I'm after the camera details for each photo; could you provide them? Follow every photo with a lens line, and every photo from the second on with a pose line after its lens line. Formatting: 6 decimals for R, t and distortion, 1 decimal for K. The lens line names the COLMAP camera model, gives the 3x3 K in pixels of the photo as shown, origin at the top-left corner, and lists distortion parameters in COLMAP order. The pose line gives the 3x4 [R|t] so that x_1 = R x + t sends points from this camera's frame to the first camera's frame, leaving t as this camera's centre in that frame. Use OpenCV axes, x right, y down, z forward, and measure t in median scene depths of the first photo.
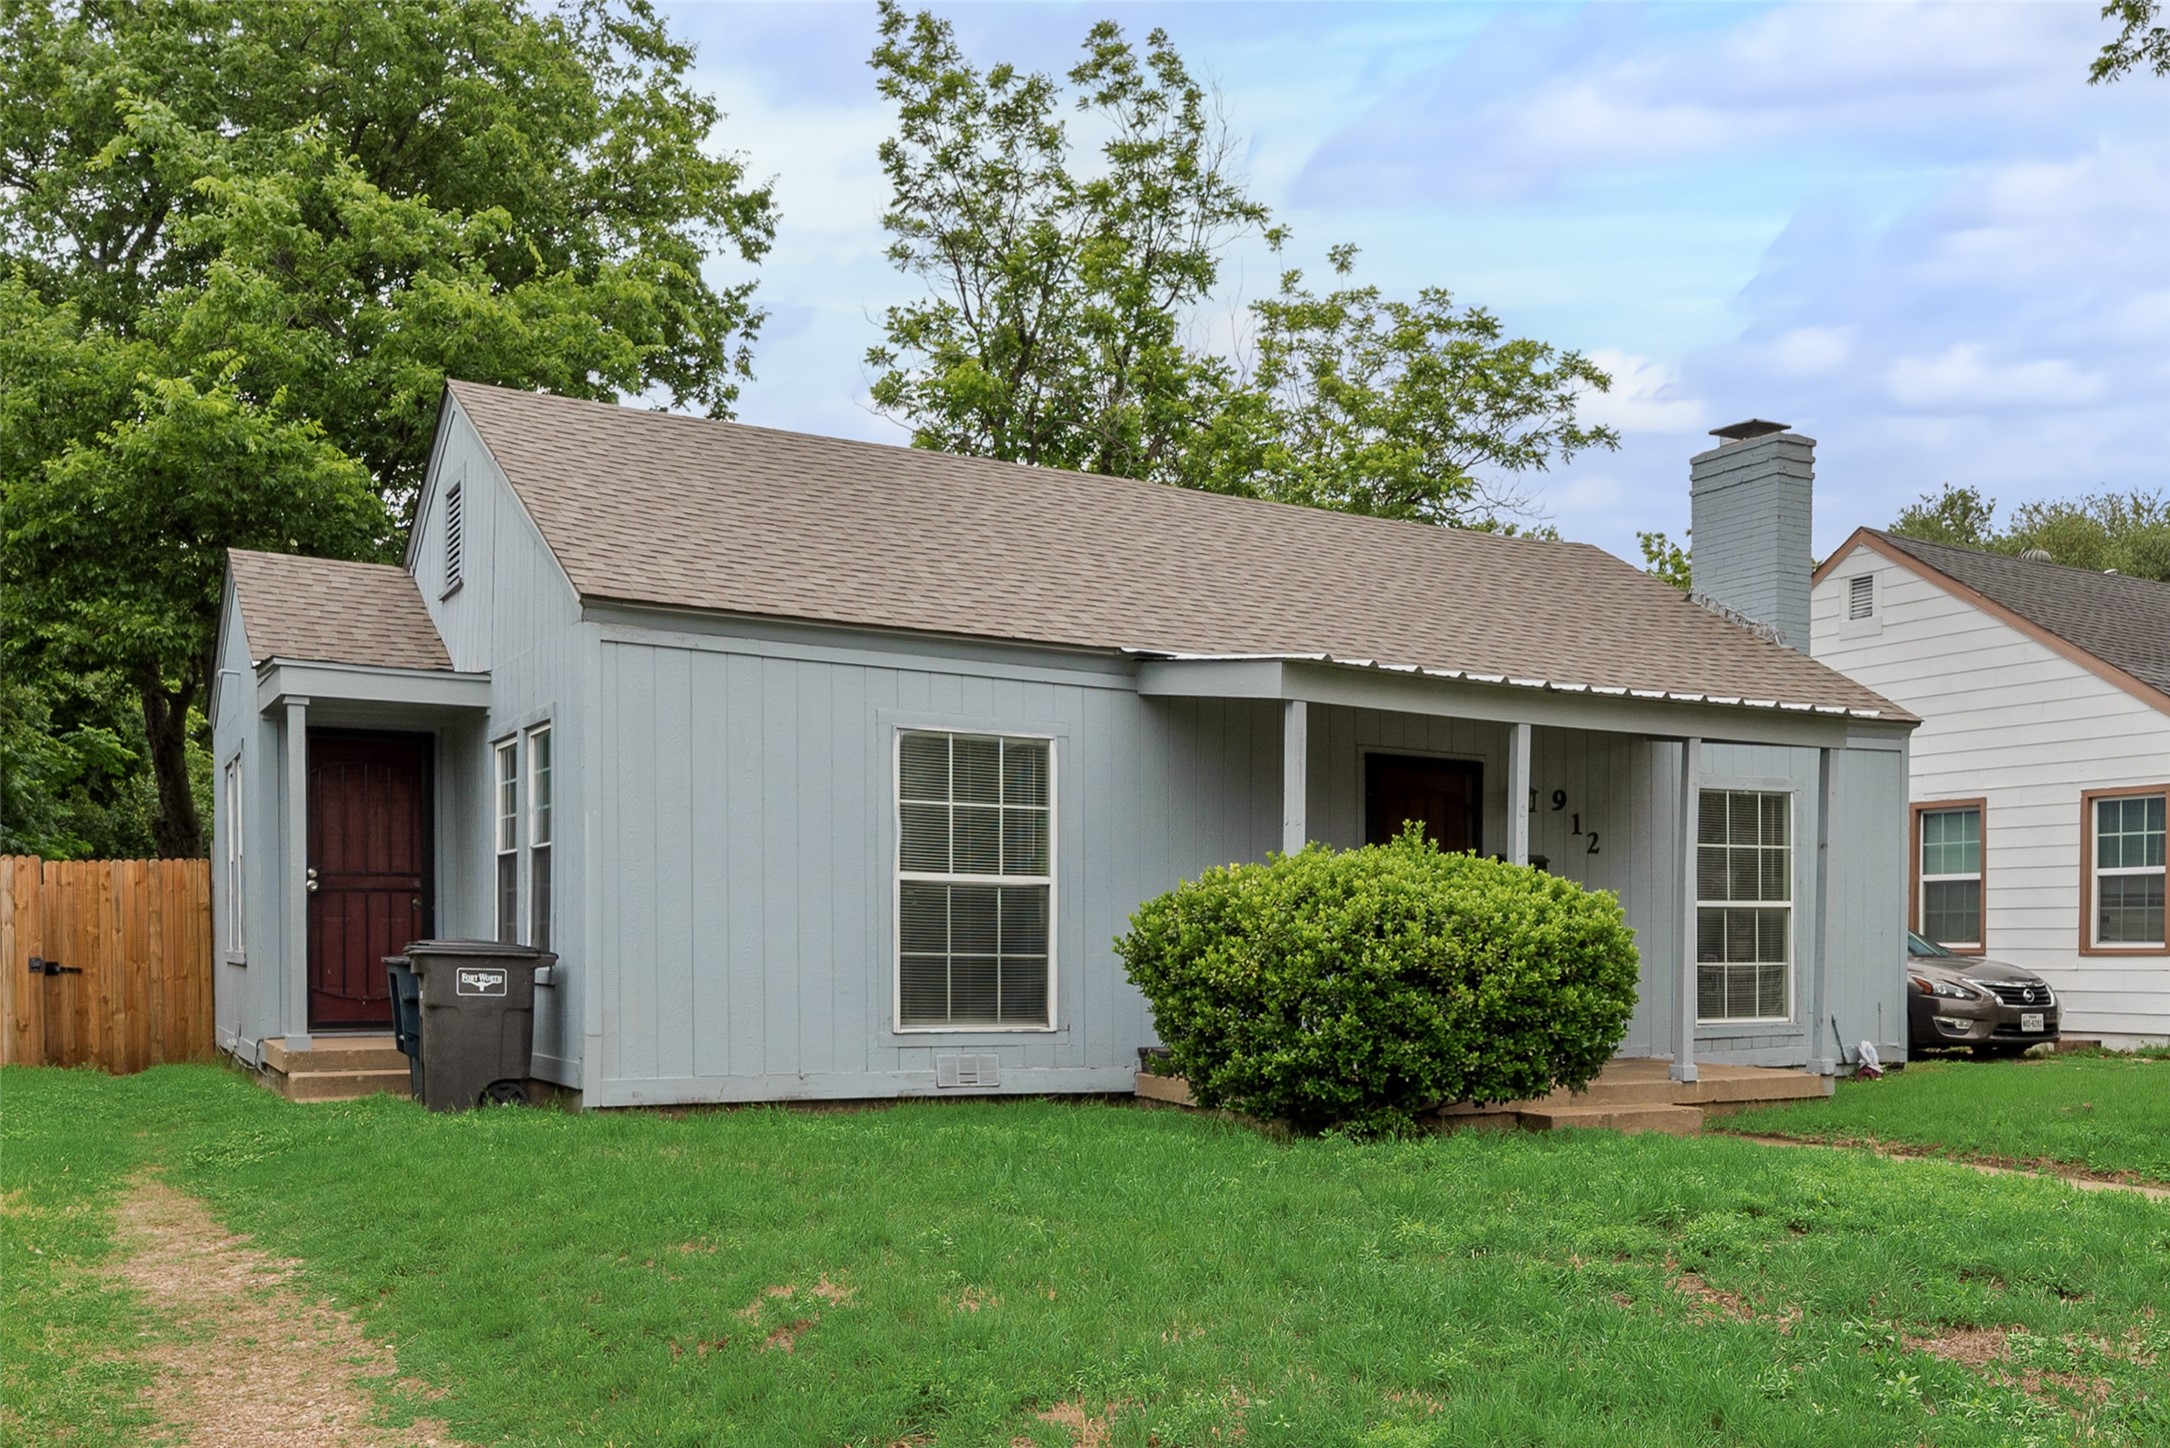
lens RADIAL K [[2091.4, 0, 1085.0], [0, 2091.4, 724.0], [0, 0, 1]] dist [-0.005601, 0.013642]
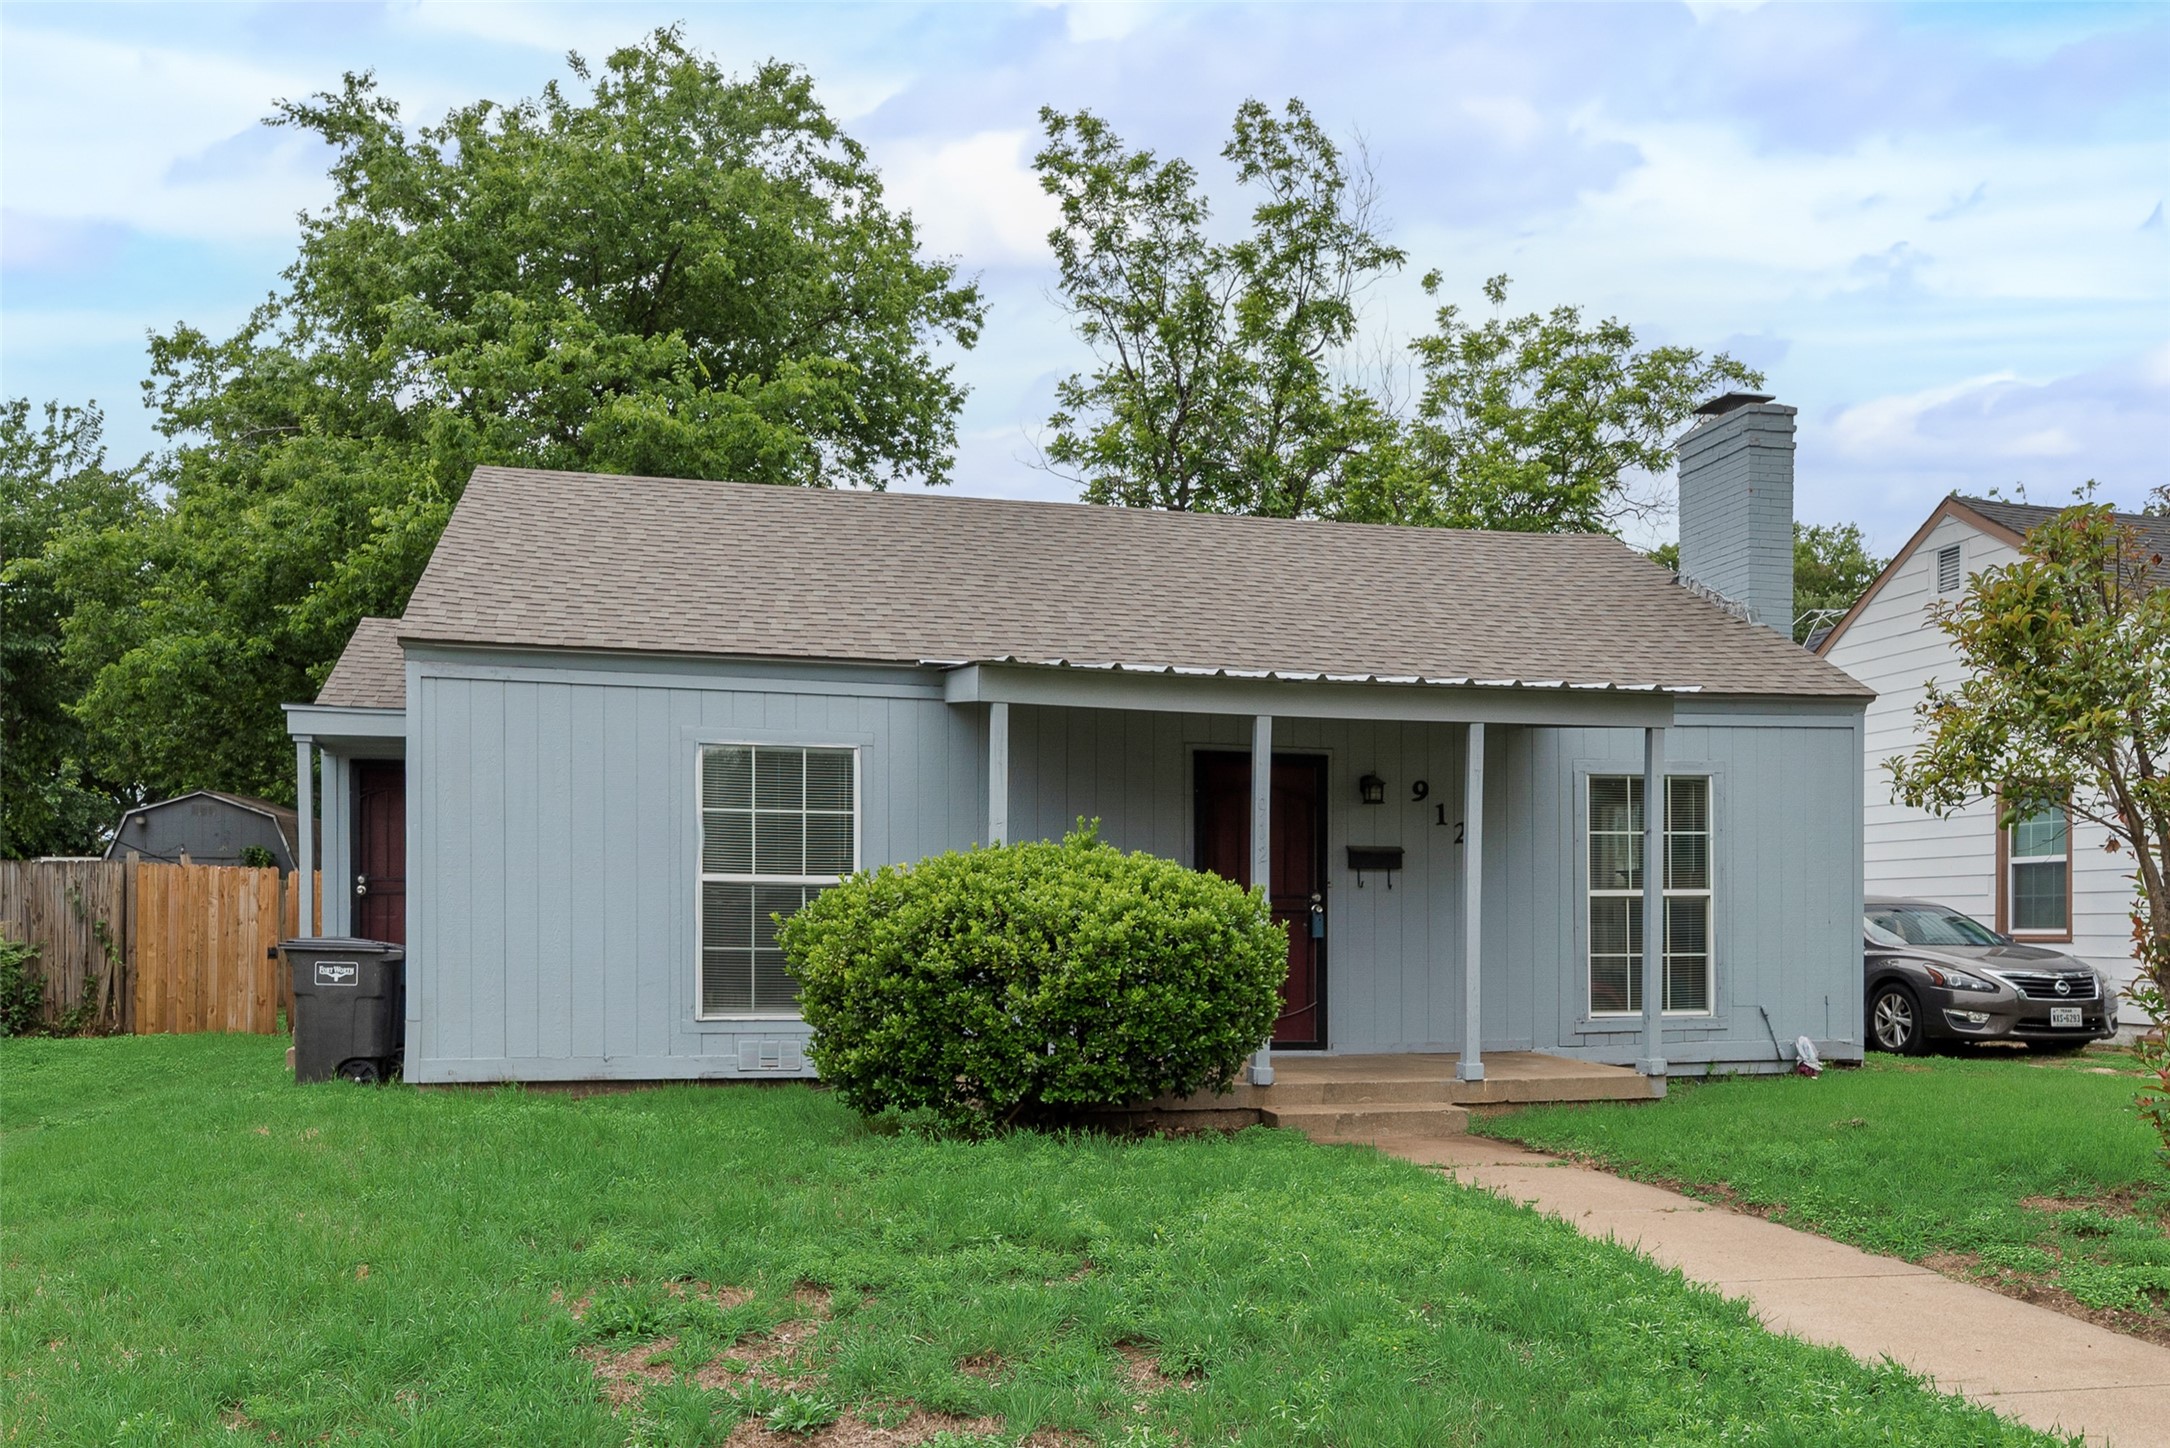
lens RADIAL K [[1711.9, 0, 1082.5], [0, 1711.9, 748.7], [0, 0, 1]] dist [0.006400, 0.001869]
pose [[0.951300, -0.035448, -0.306220, 0.274103], [0.036642, 0.999327, -0.001851, 0.010185], [0.306080, -0.009459, 0.951959, 0.148119]]
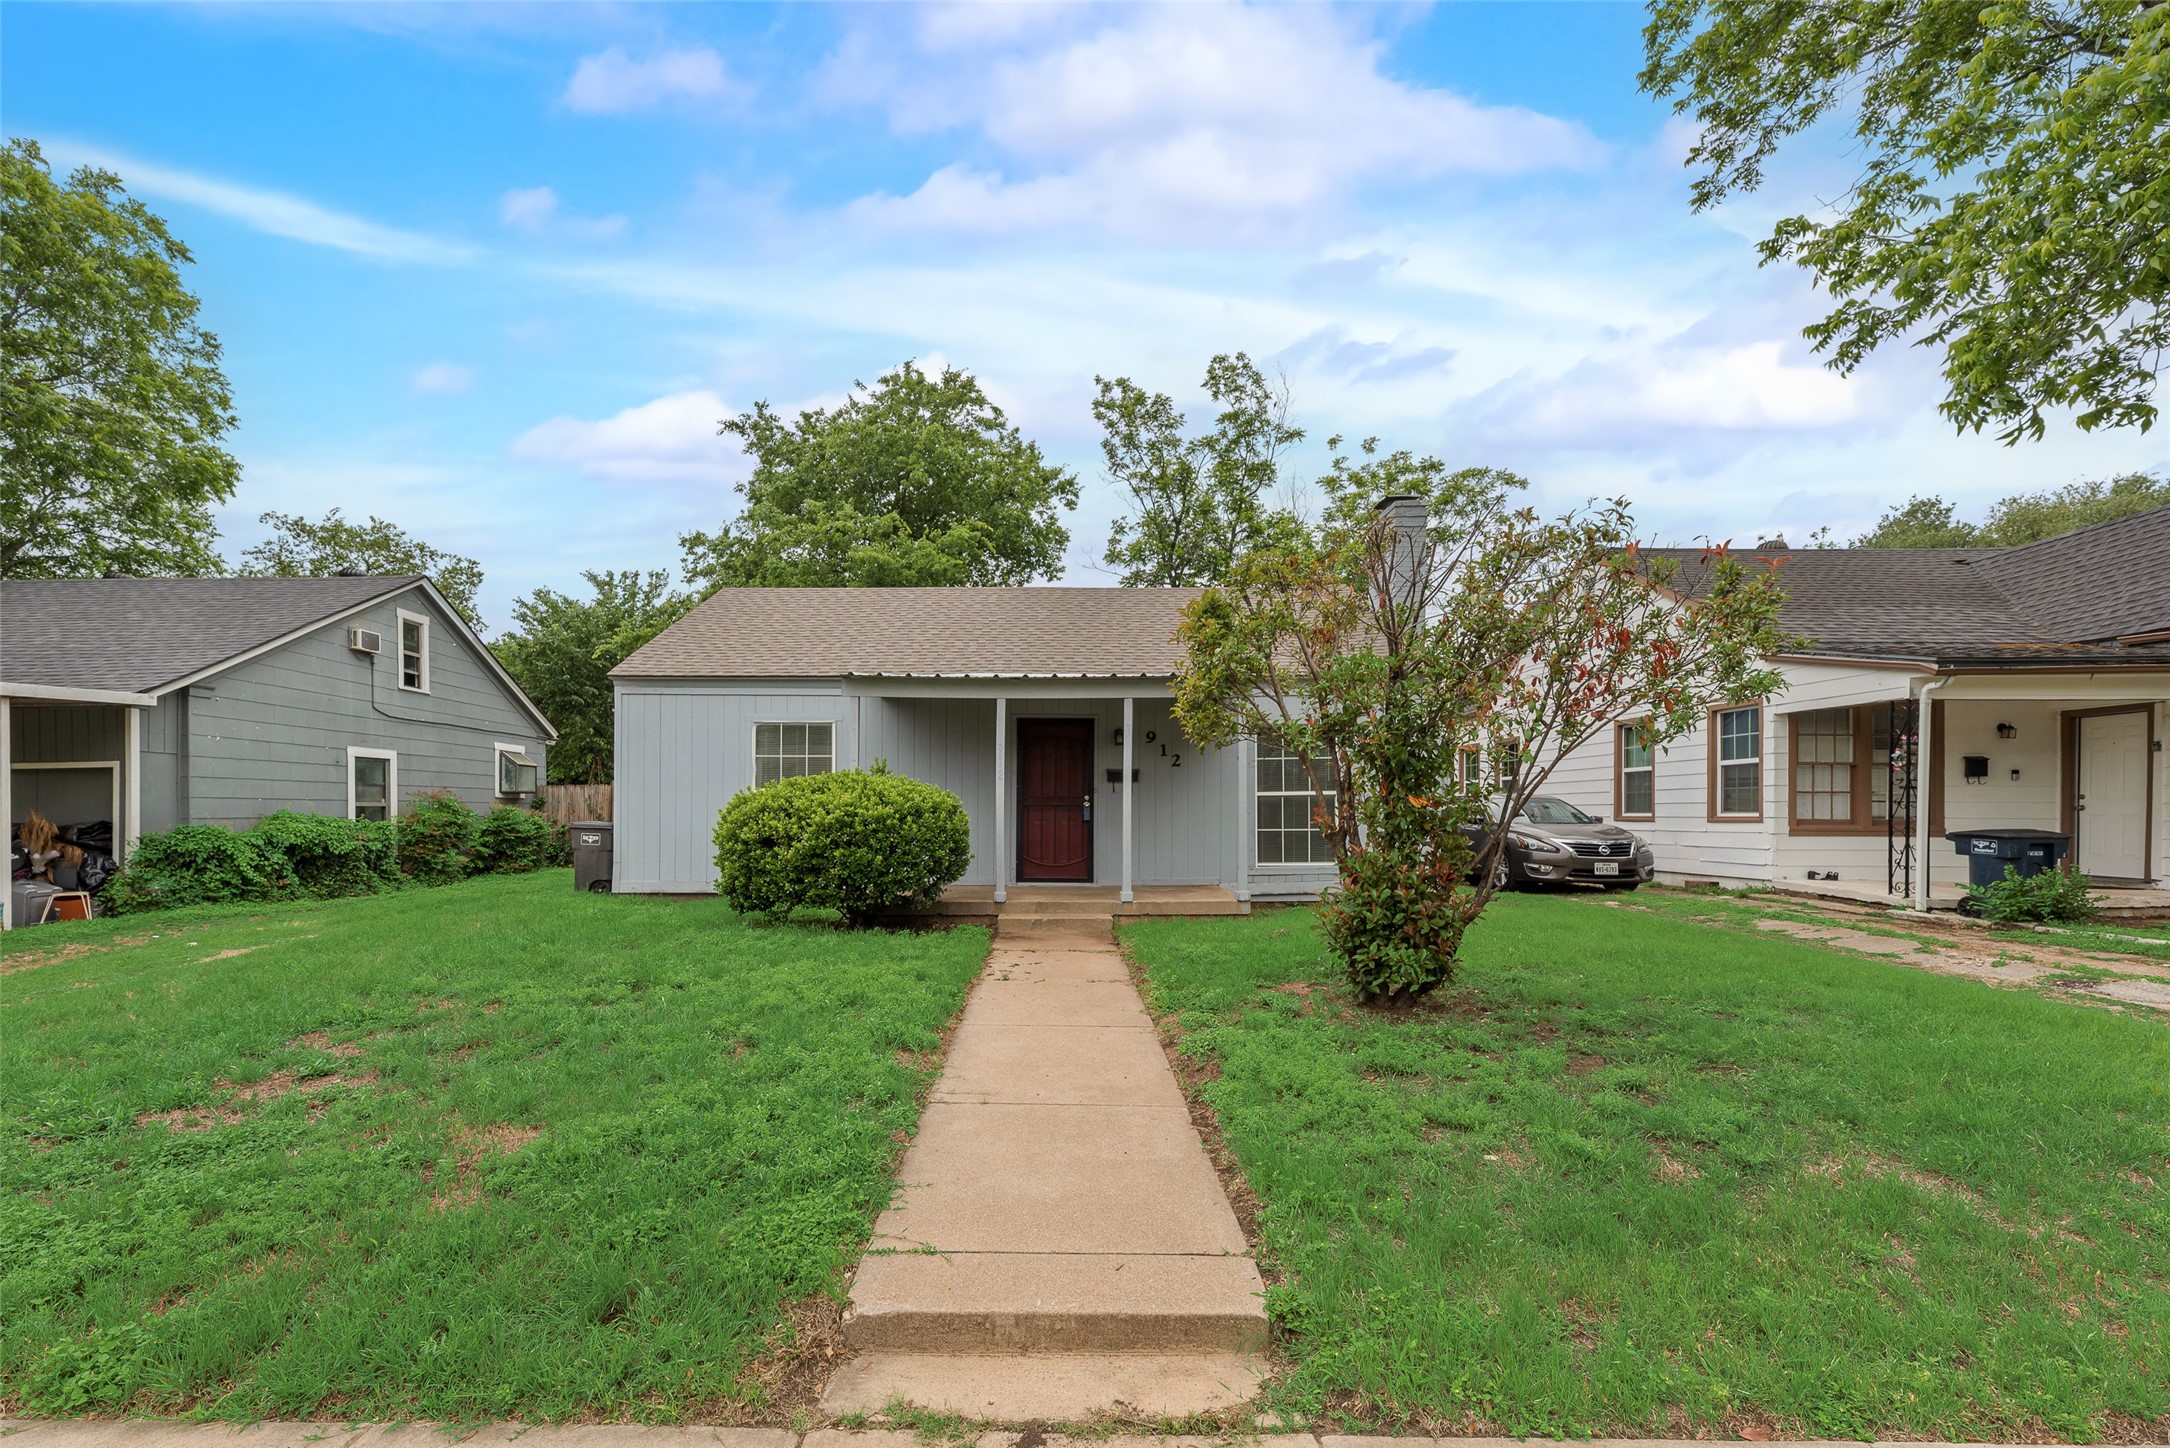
lens RADIAL K [[894.3, 0, 1085.0], [0, 894.3, 724.0], [0, 0, 1]] dist [-0.000045, -0.000001]
pose [[0.842253, -0.060305, -0.535699, 0.490387], [0.065077, 0.997830, -0.010010, 0.024654], [0.535140, -0.026431, 0.844350, 0.281803]]
